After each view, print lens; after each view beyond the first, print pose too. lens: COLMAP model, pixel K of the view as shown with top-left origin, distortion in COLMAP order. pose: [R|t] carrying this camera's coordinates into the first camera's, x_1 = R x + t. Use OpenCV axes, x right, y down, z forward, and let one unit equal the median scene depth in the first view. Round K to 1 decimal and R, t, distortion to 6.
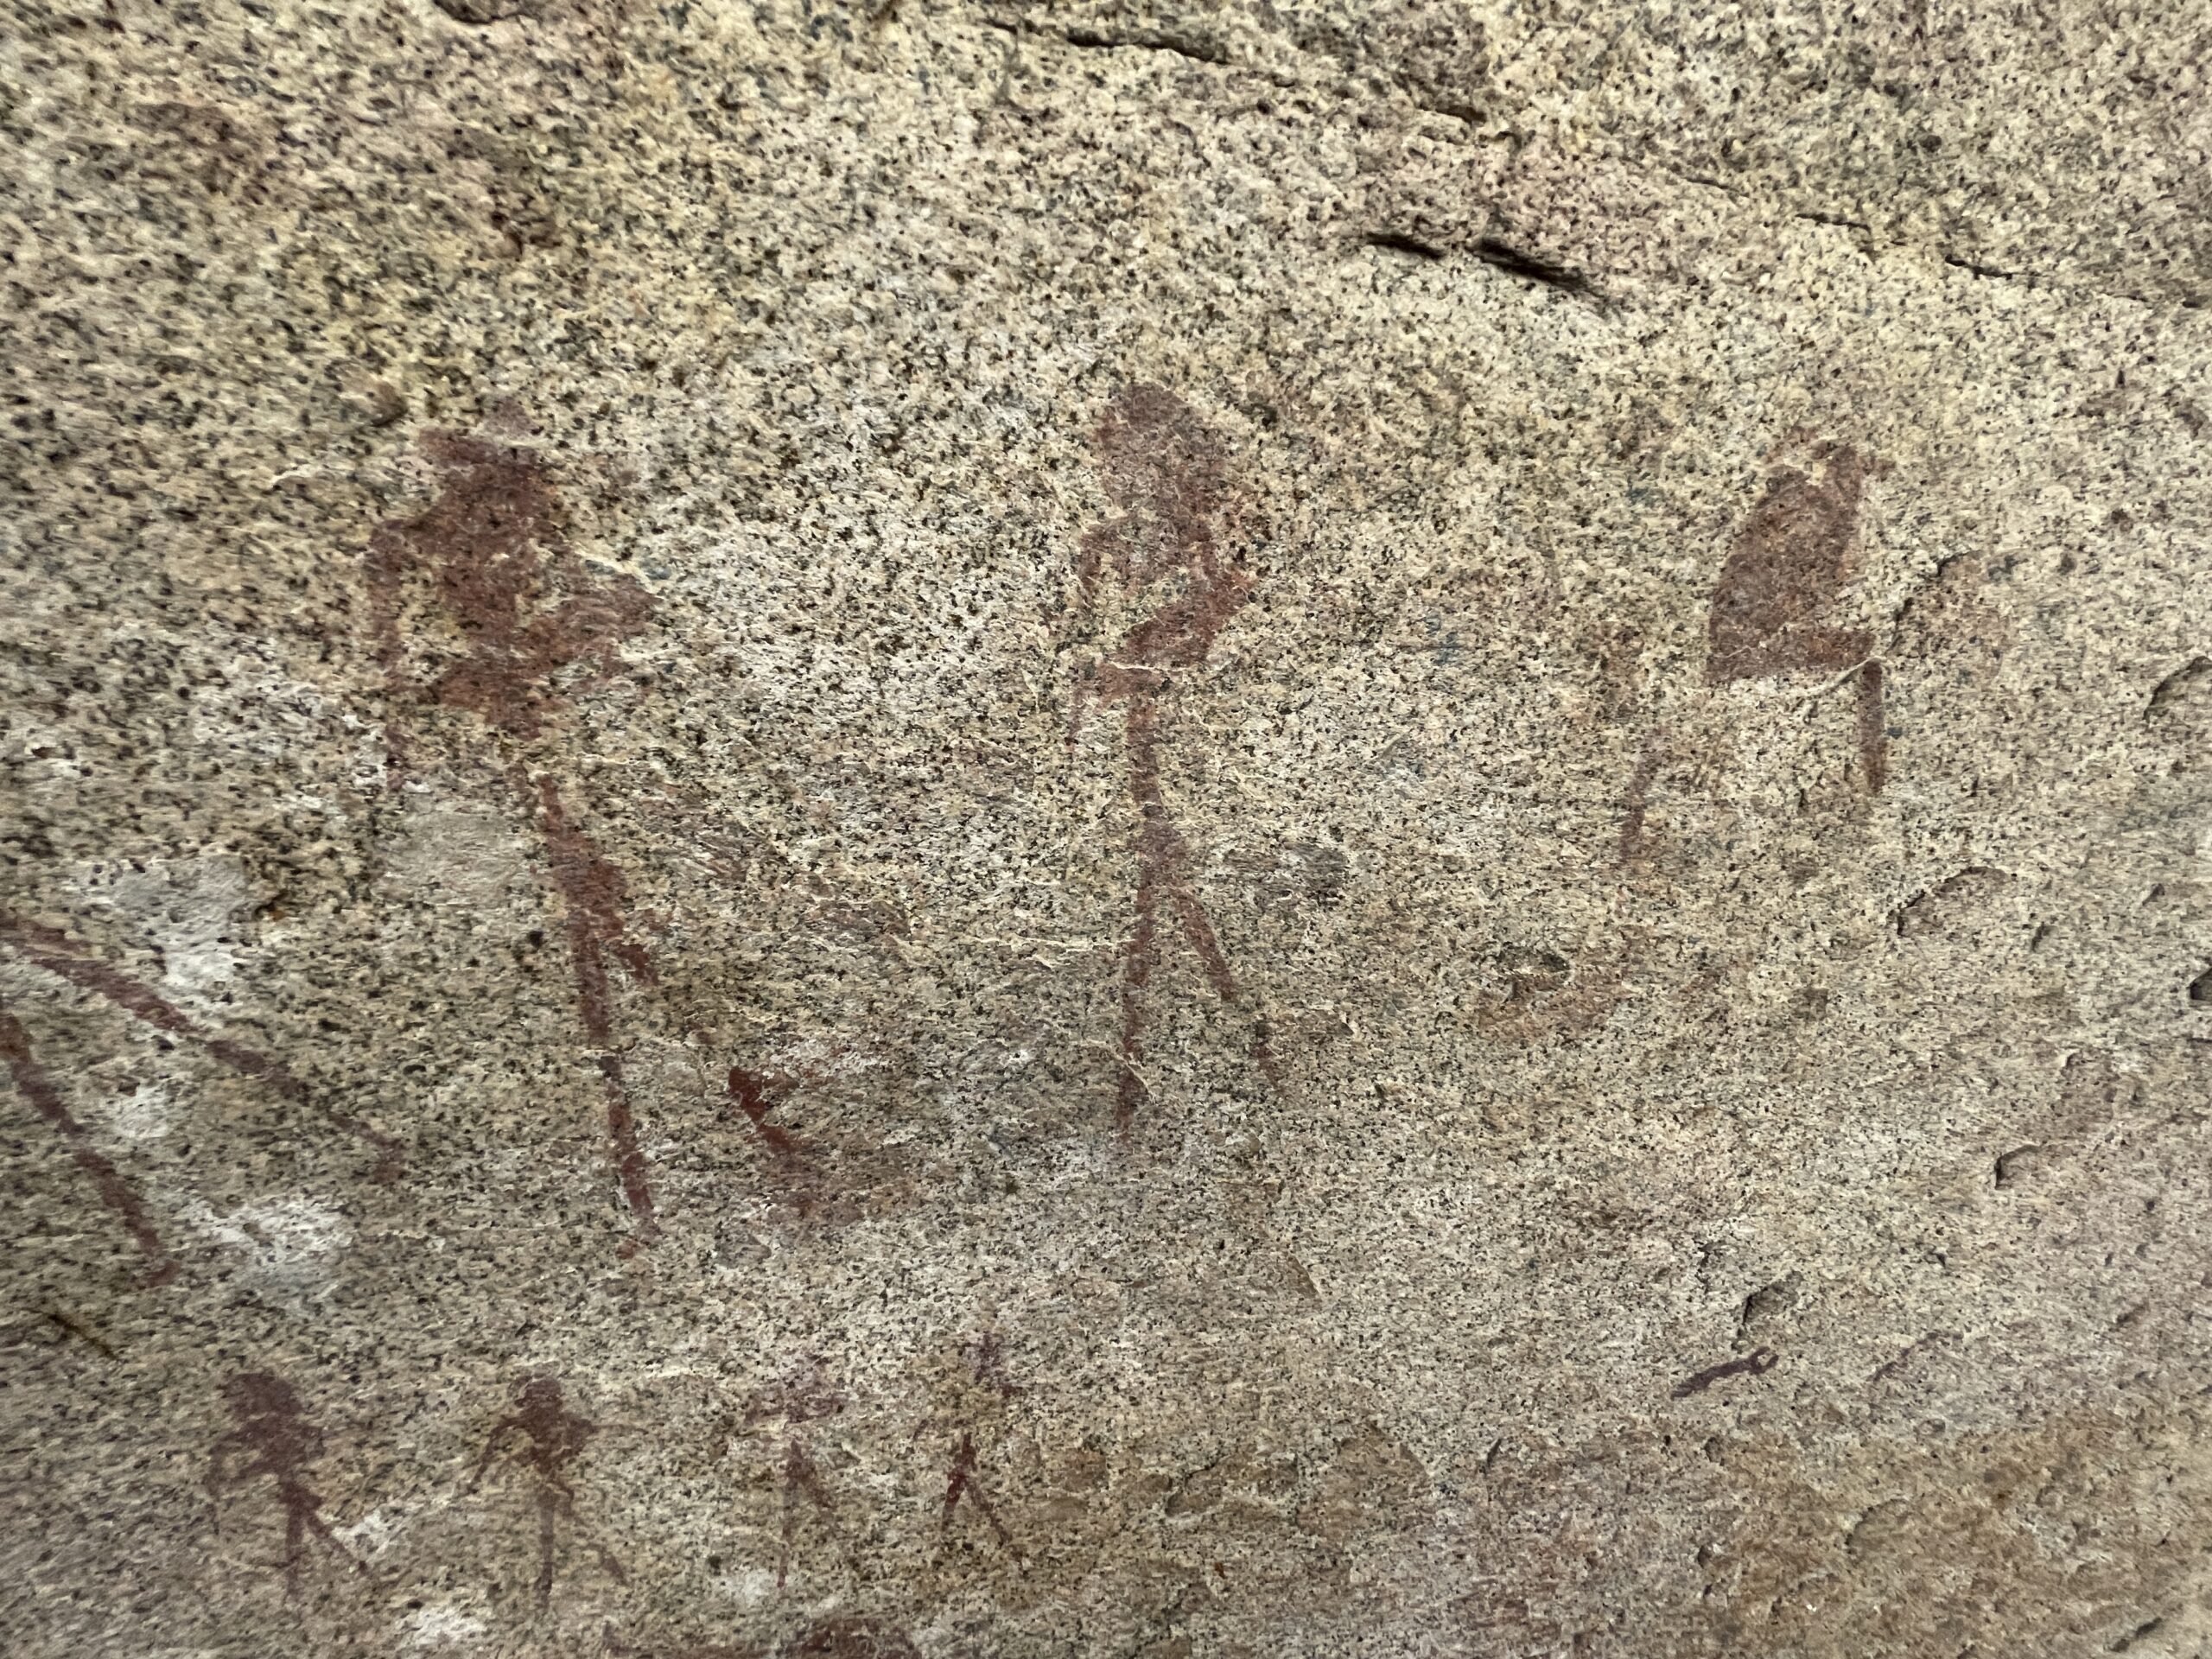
lens RADIAL K [[902.0, 0, 1114.8], [0, 902.0, 836.4], [0, 0, 1]] dist [-0.002076, 0.000239]
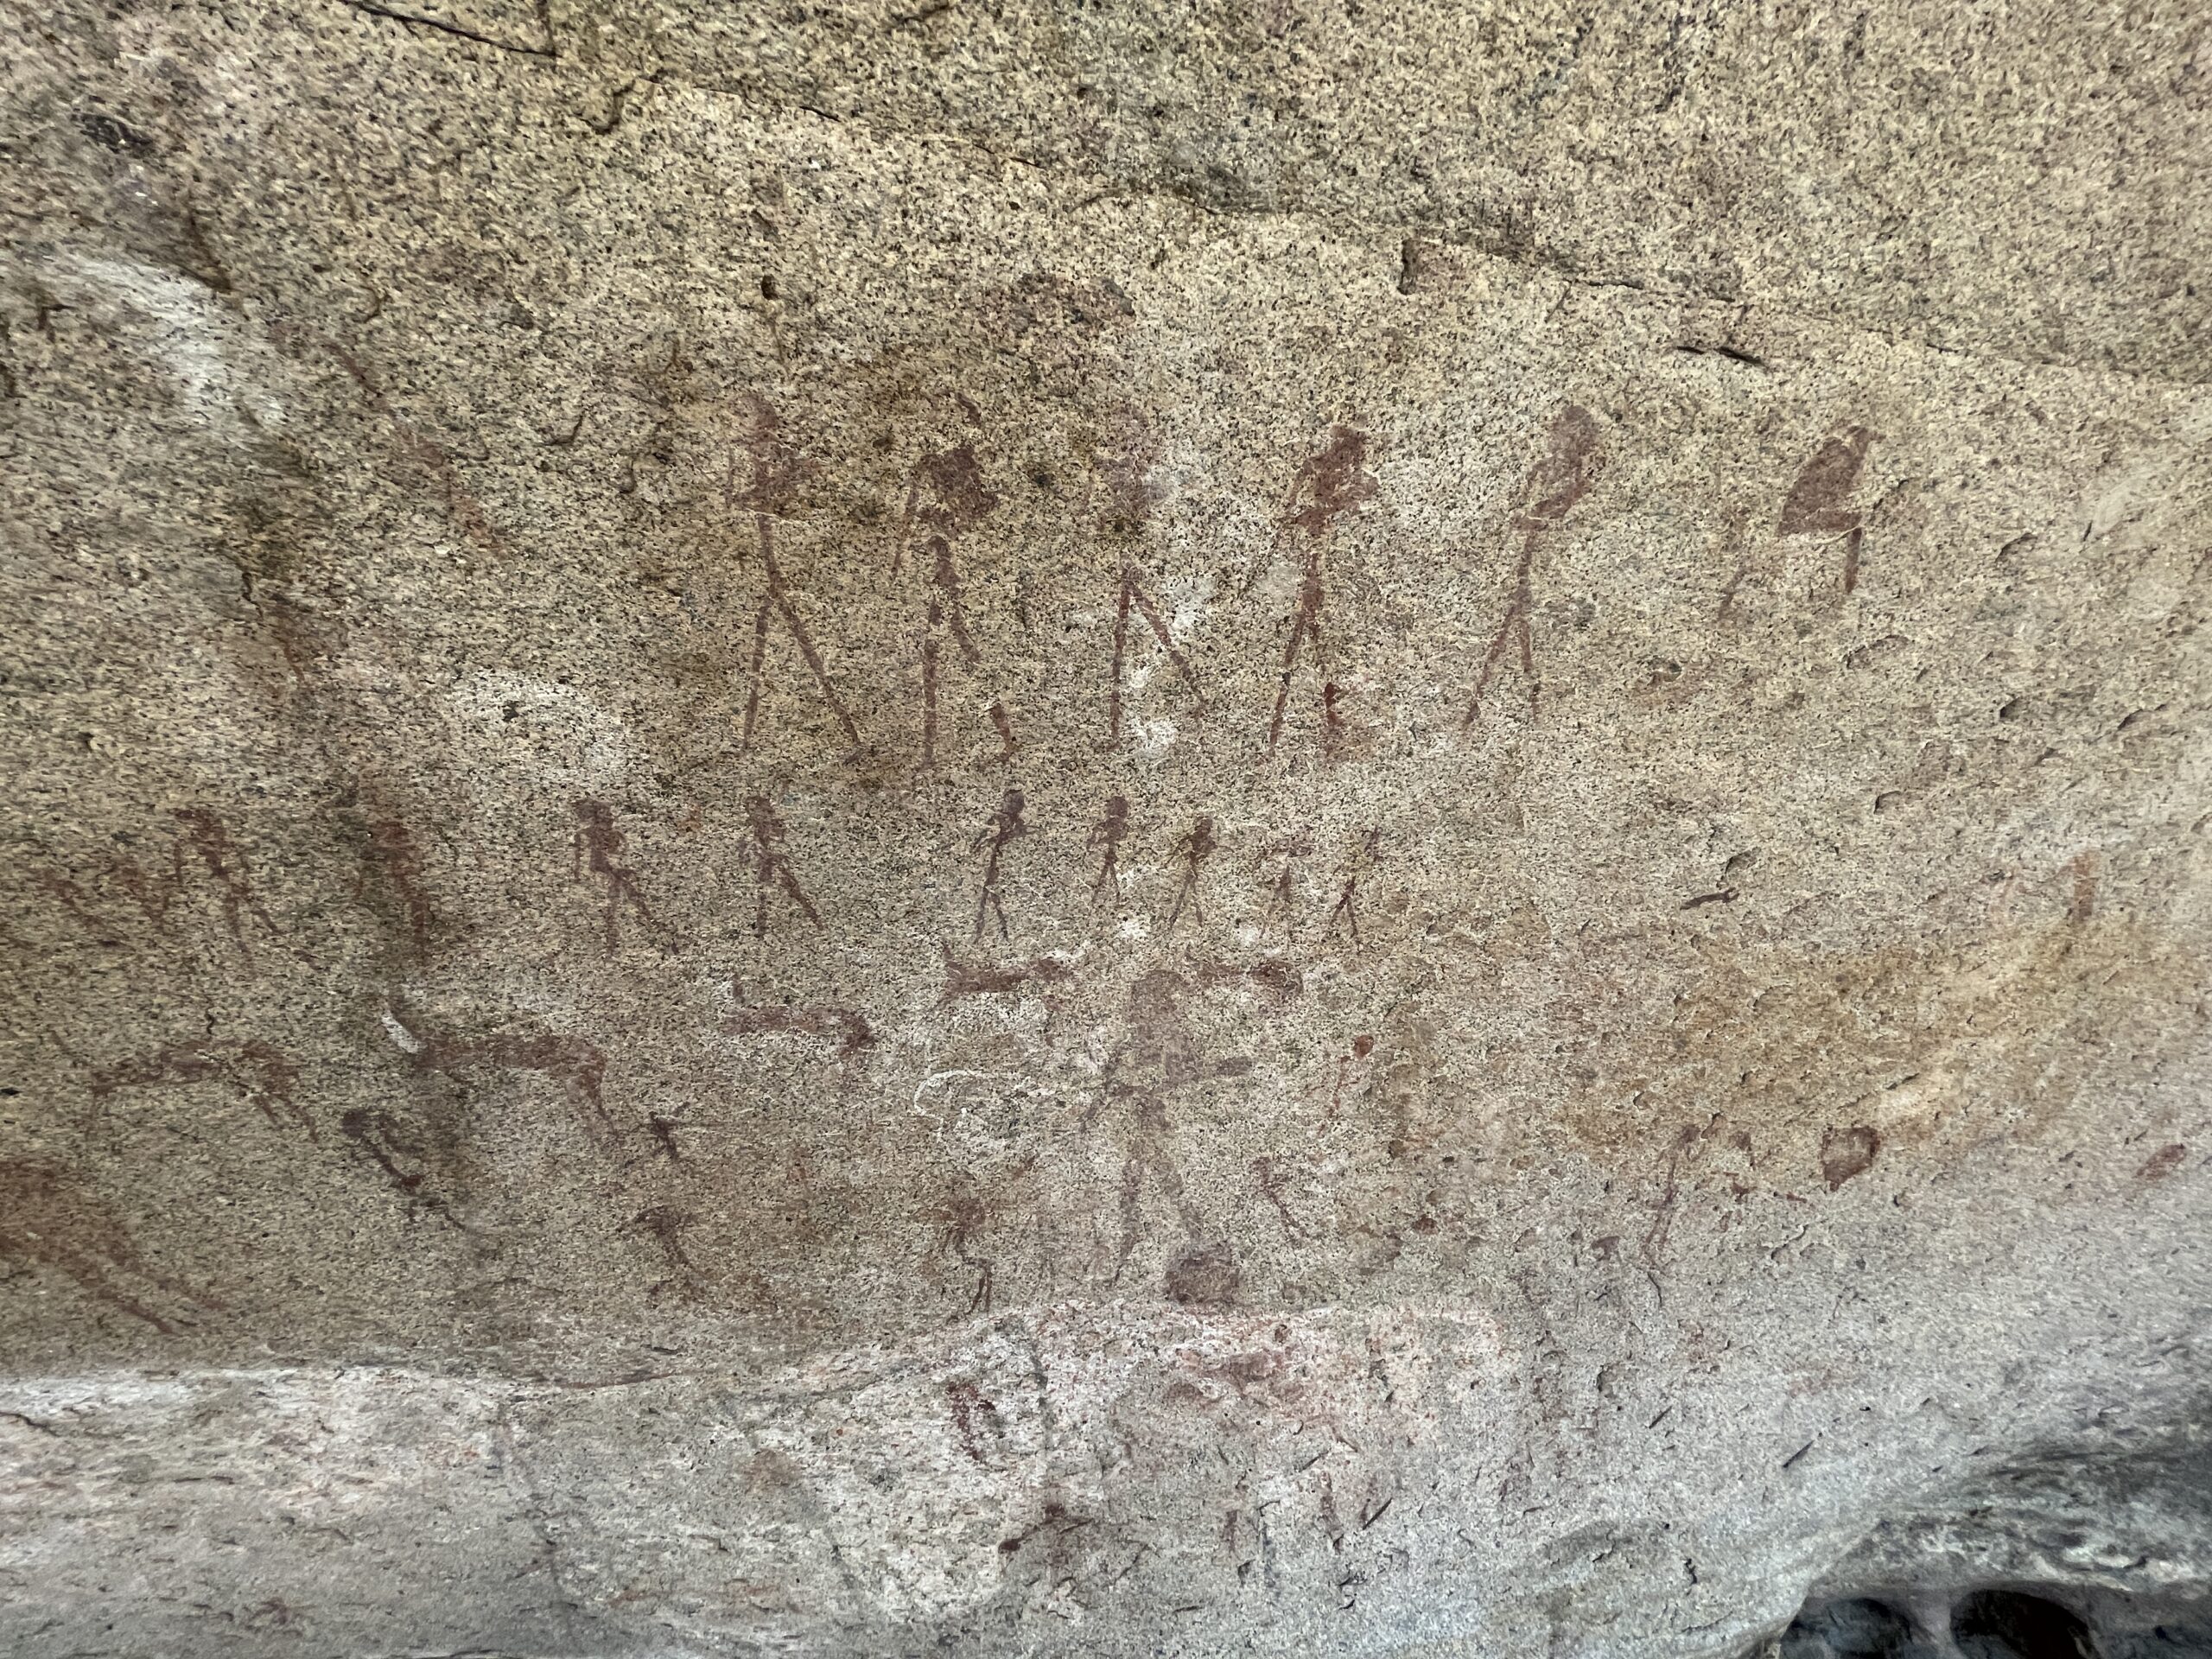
lens RADIAL K [[902.0, 0, 1105.0], [0, 902.0, 837.9], [0, 0, 1]] dist [-0.002076, 0.000239]
pose [[0.997733, 0.061846, -0.026546, -0.908468], [-0.054104, 0.971641, 0.230189, 0.134707], [0.040029, -0.228231, 0.972784, -1.426207]]
